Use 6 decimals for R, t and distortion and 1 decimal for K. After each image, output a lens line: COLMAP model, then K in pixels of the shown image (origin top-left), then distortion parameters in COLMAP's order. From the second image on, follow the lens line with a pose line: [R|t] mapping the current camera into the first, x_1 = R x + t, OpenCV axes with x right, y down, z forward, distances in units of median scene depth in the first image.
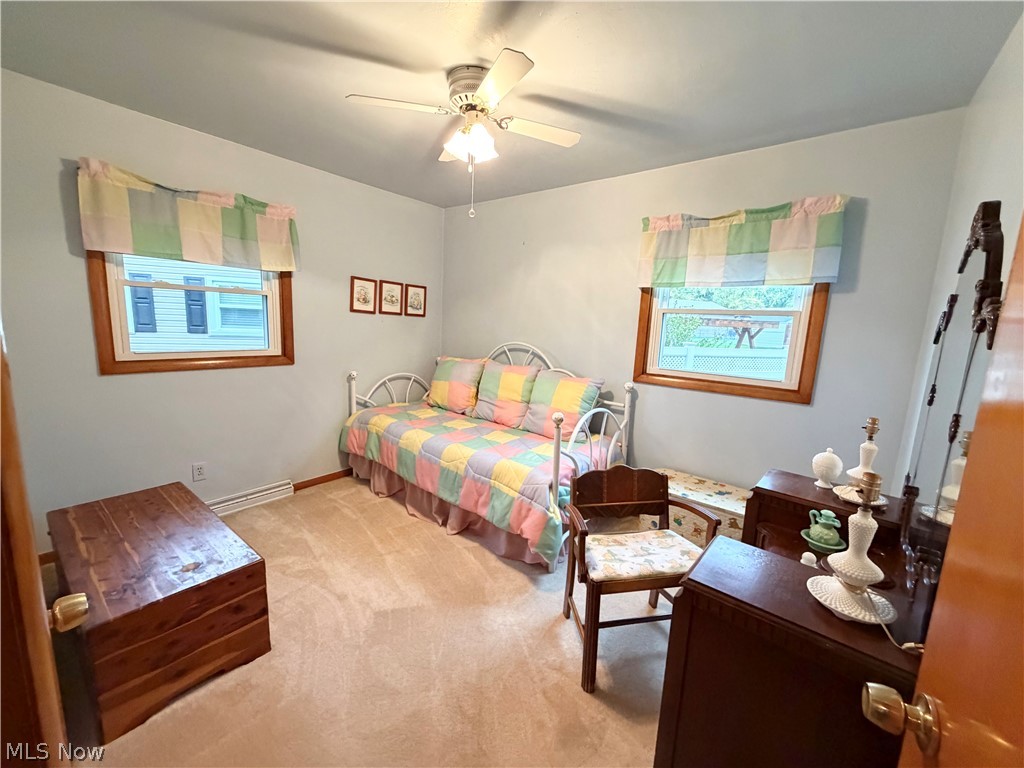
lens RADIAL K [[405.1, 0, 507.0], [0, 405.1, 383.6], [0, 0, 1]] dist [0.000596, 0.000321]
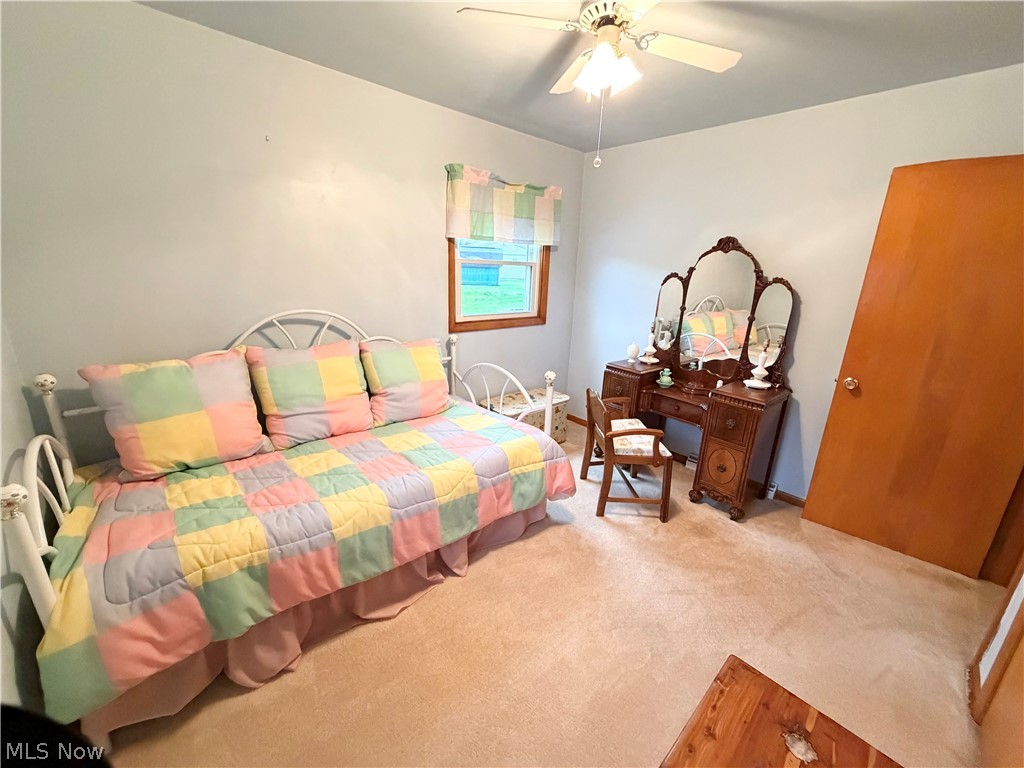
lens RADIAL K [[405.1, 0, 507.1], [0, 405.1, 383.5], [0, 0, 1]] dist [0.000596, 0.000321]
pose [[0.170284, -0.309544, 0.935514, -0.739885], [0.128310, 0.948262, 0.290407, -0.183441], [-0.977006, 0.070584, 0.201191, 0.751747]]
